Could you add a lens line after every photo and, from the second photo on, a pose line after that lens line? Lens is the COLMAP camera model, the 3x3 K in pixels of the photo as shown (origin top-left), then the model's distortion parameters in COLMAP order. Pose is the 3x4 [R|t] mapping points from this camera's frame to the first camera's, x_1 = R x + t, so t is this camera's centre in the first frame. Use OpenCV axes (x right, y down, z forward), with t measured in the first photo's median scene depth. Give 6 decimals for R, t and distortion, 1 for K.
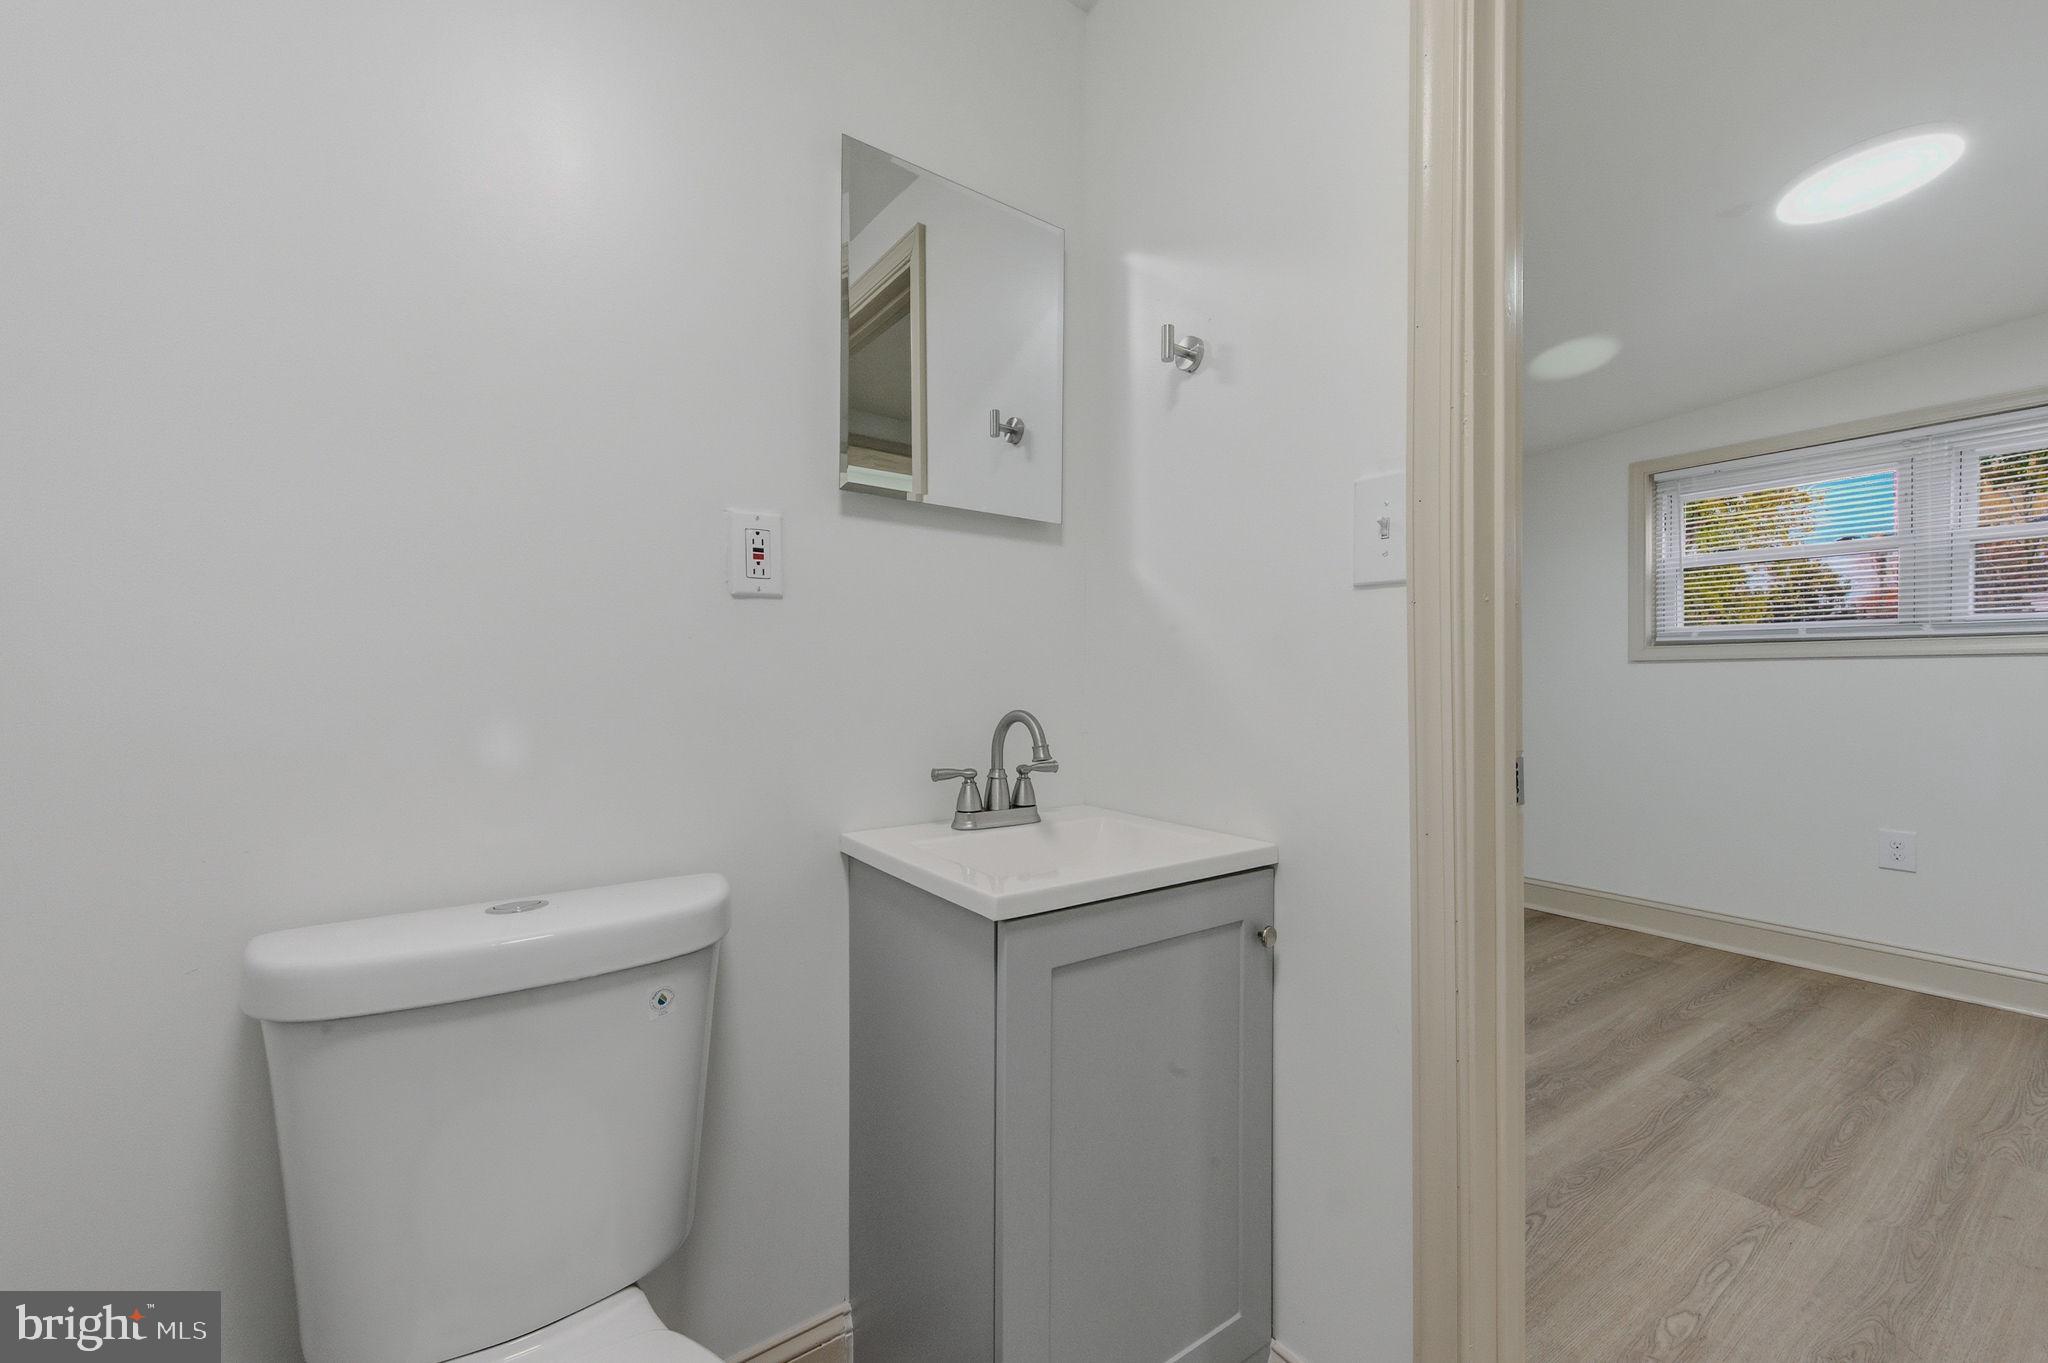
lens RADIAL K [[802.3, 0, 1029.7], [0, 802.3, 684.0], [0, 0, 1]] dist [0.008184, -0.000587]
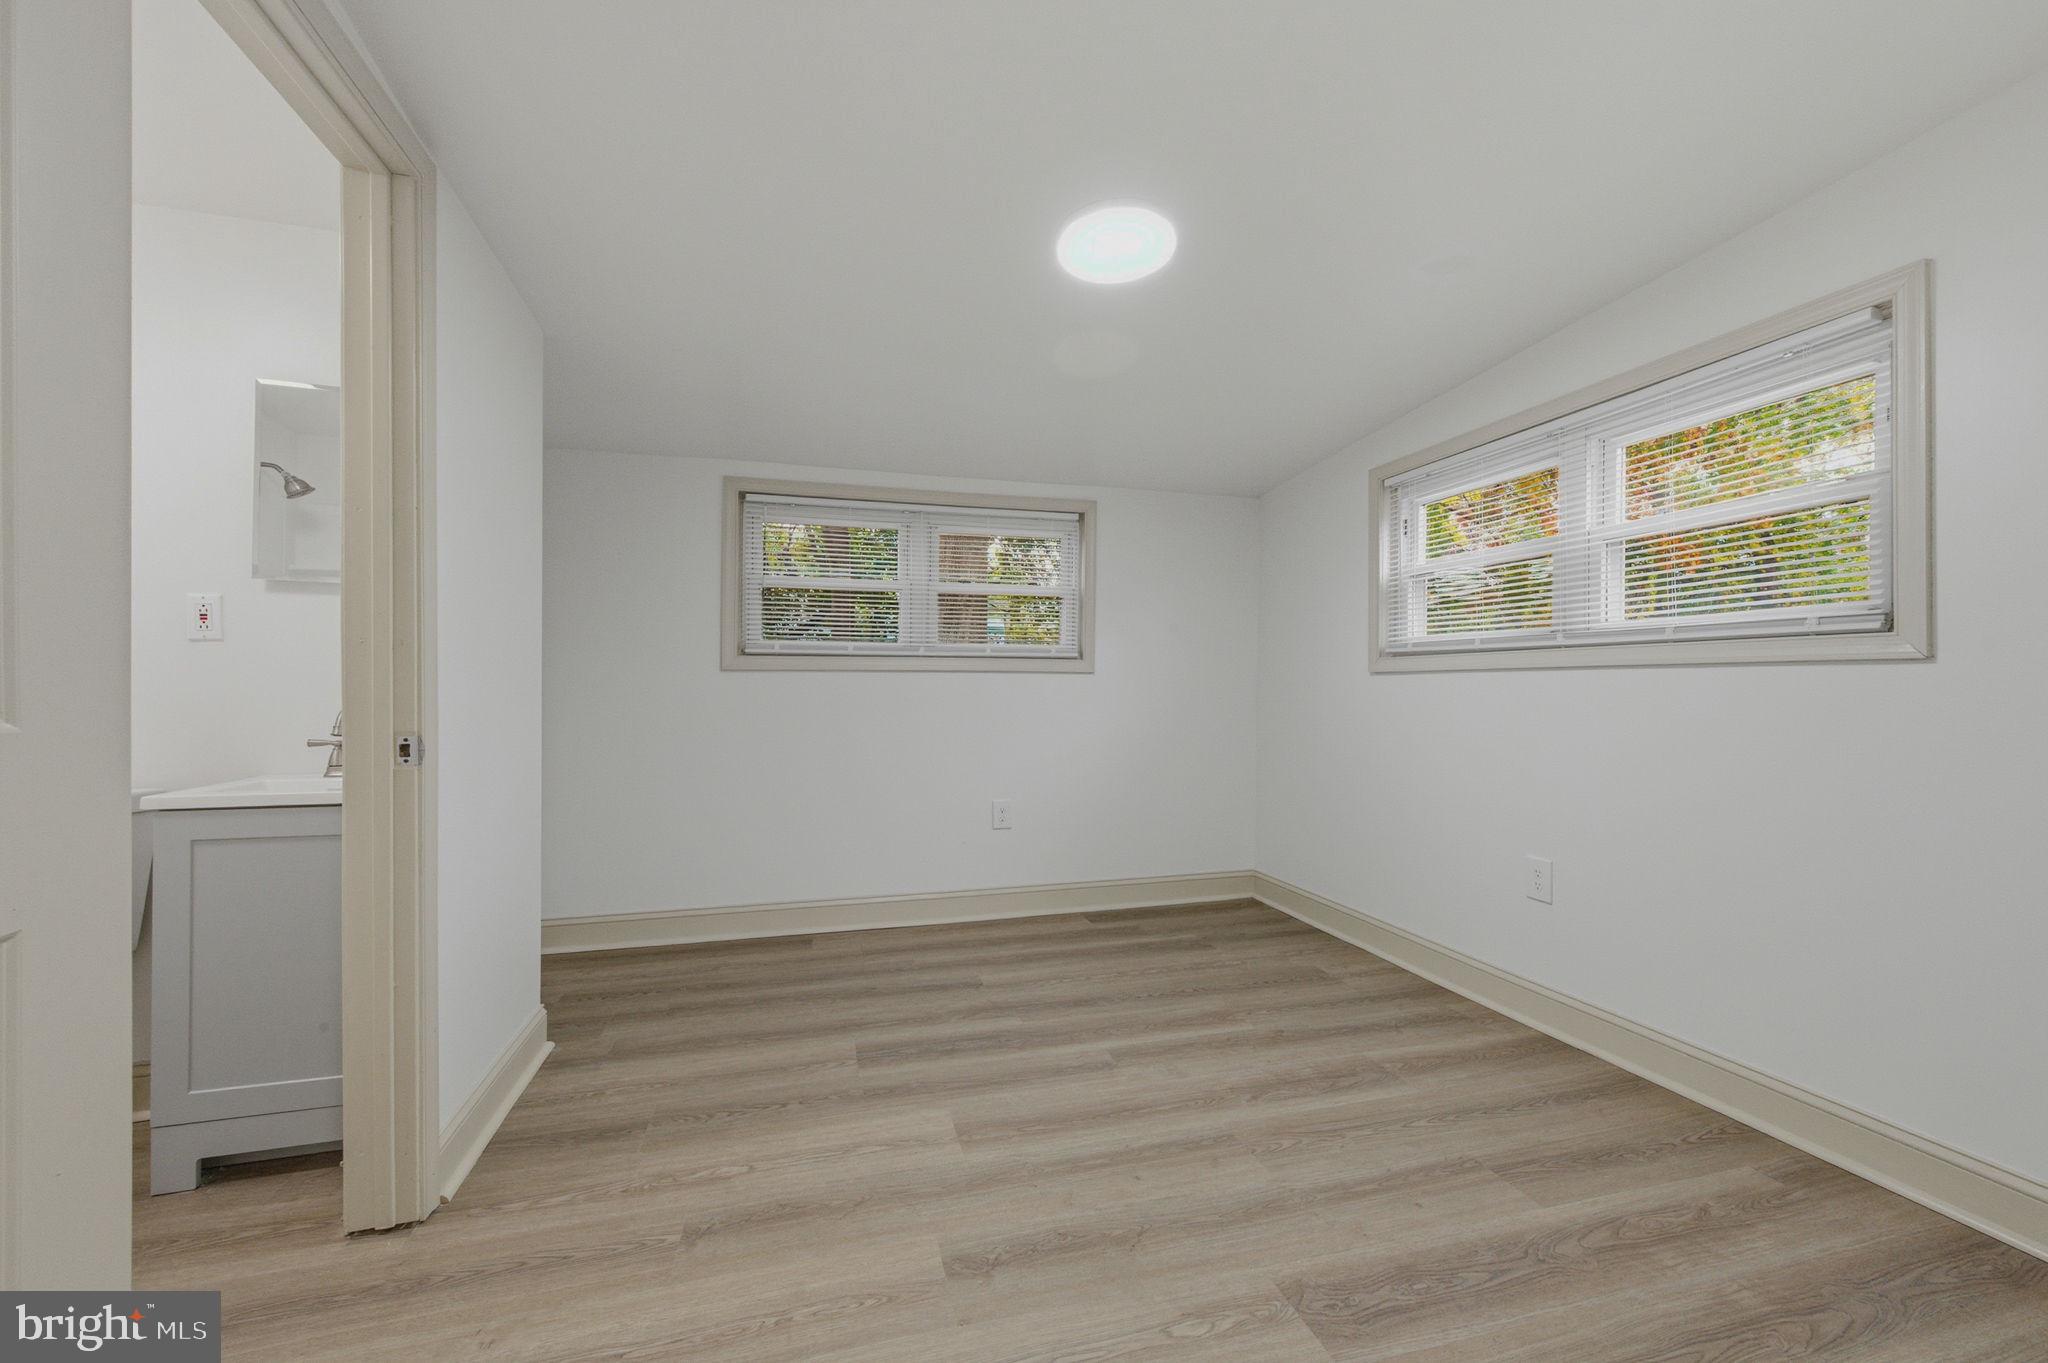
lens RADIAL K [[802.3, 0, 1029.7], [0, 802.3, 684.0], [0, 0, 1]] dist [0.008184, -0.000587]
pose [[0.947262, 0.006219, -0.320399, 0.961676], [-0.008176, 0.999955, -0.004763, -0.008122], [0.320355, 0.007132, 0.947271, -0.063813]]
